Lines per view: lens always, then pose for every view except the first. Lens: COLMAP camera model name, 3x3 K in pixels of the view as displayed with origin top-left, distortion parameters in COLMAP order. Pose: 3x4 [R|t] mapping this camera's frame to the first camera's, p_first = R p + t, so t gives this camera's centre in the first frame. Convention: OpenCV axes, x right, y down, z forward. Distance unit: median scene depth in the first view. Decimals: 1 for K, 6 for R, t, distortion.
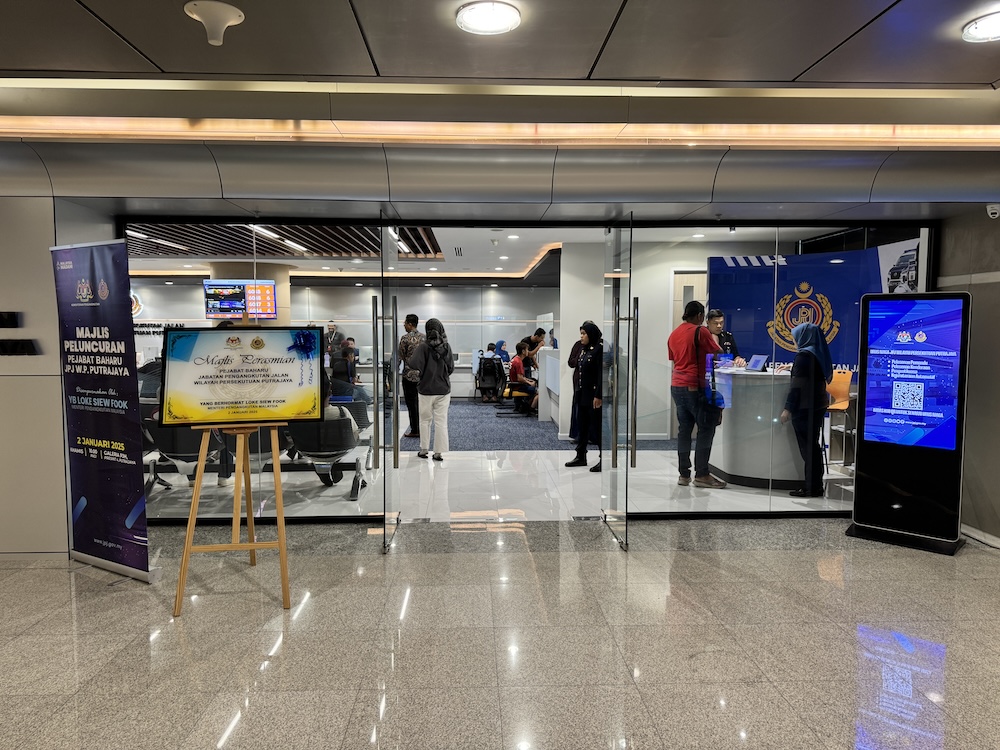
lens RADIAL K [[682.8, 0, 500.0], [0, 682.8, 375.0], [0, 0, 1]] dist [0.023734, -0.000514]
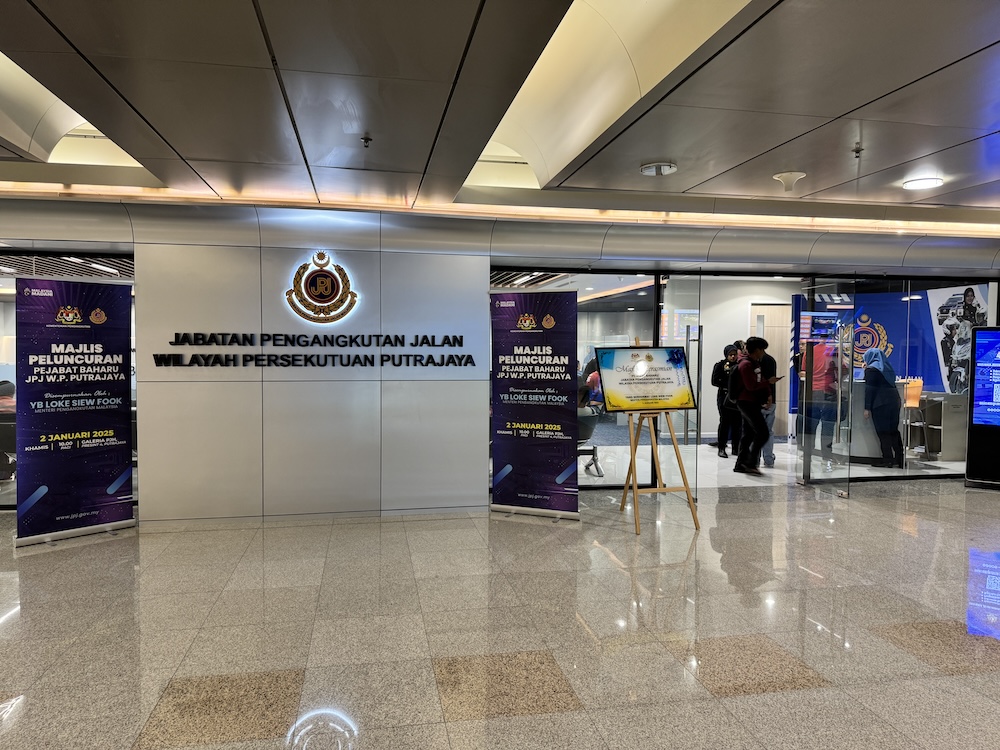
lens RADIAL K [[707.1, 0, 500.0], [0, 707.1, 375.0], [0, 0, 1]] dist [0.046463, 0.001676]
pose [[0.986422, -0.000667, 0.164227, -0.862885], [0.005283, 0.999603, -0.027673, 0.030859], [-0.164144, 0.028165, 0.986034, -0.450944]]
